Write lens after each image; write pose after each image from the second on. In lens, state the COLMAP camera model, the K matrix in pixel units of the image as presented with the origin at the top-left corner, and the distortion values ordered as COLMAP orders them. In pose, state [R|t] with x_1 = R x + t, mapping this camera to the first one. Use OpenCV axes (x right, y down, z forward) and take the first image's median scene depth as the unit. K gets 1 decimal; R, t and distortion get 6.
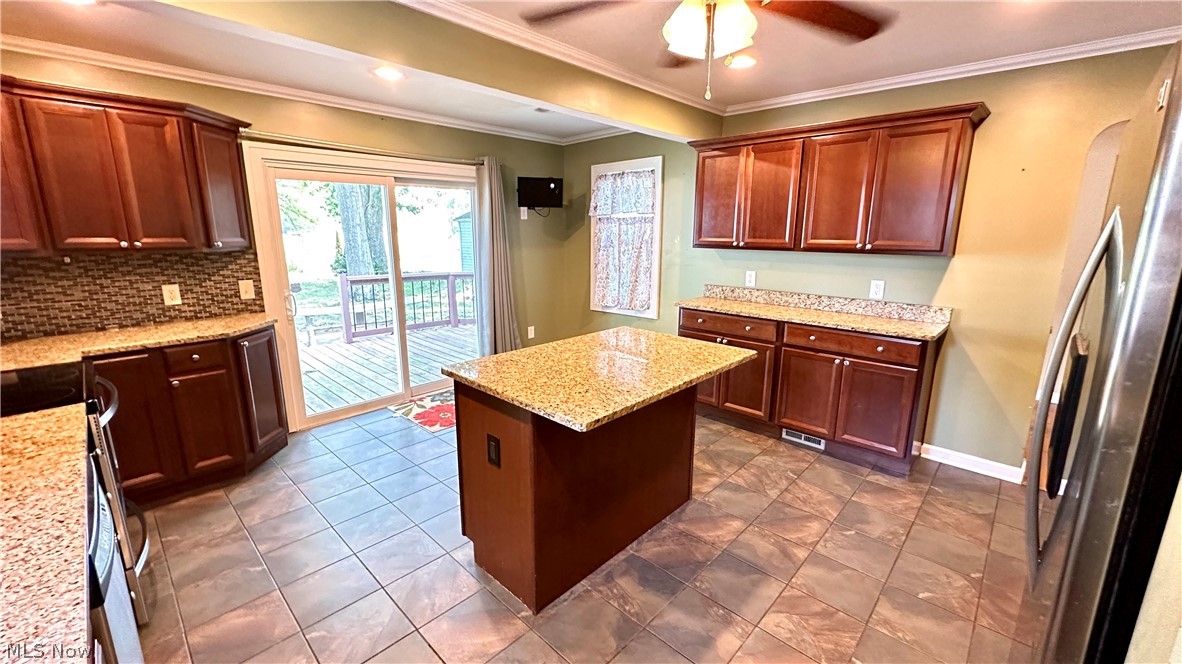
lens RADIAL K [[471.8, 0, 589.7], [0, 471.8, 331.9], [0, 0, 1]] dist [-0.003577, 0.000150]
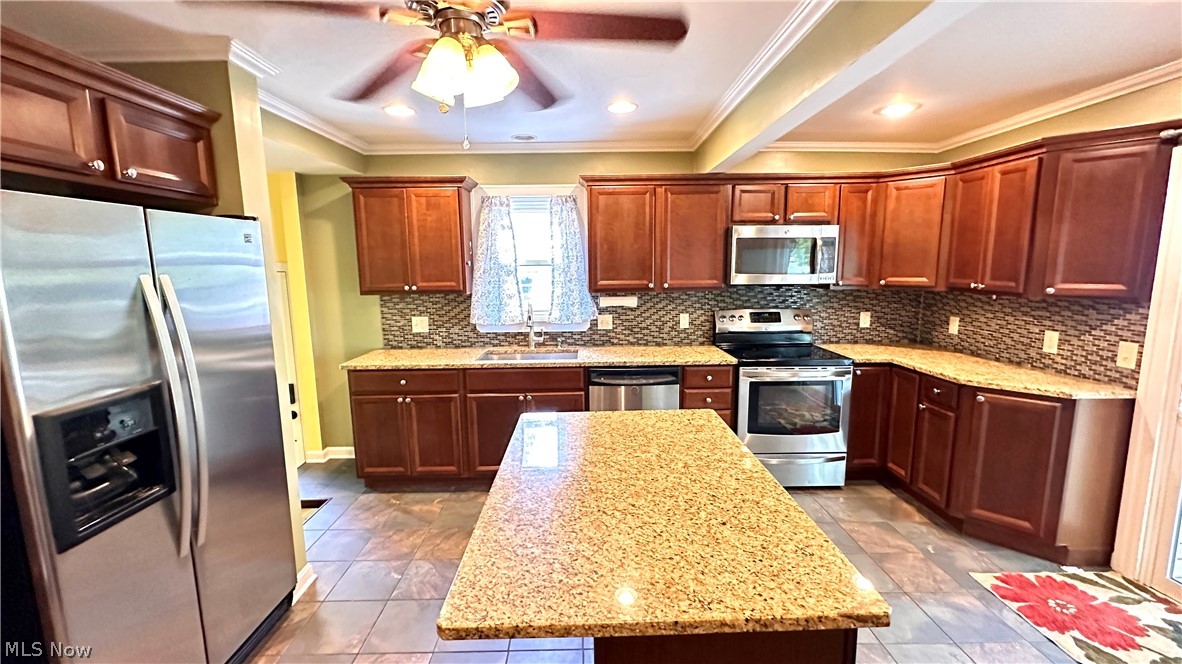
lens RADIAL K [[471.8, 0, 592.0], [0, 471.8, 329.9], [0, 0, 1]] dist [-0.003577, 0.000150]
pose [[-0.713676, 0.099415, -0.693386, 0.384869], [-0.139224, 0.949996, 0.279505, -0.229646], [0.686501, 0.296012, -0.664148, 0.968809]]
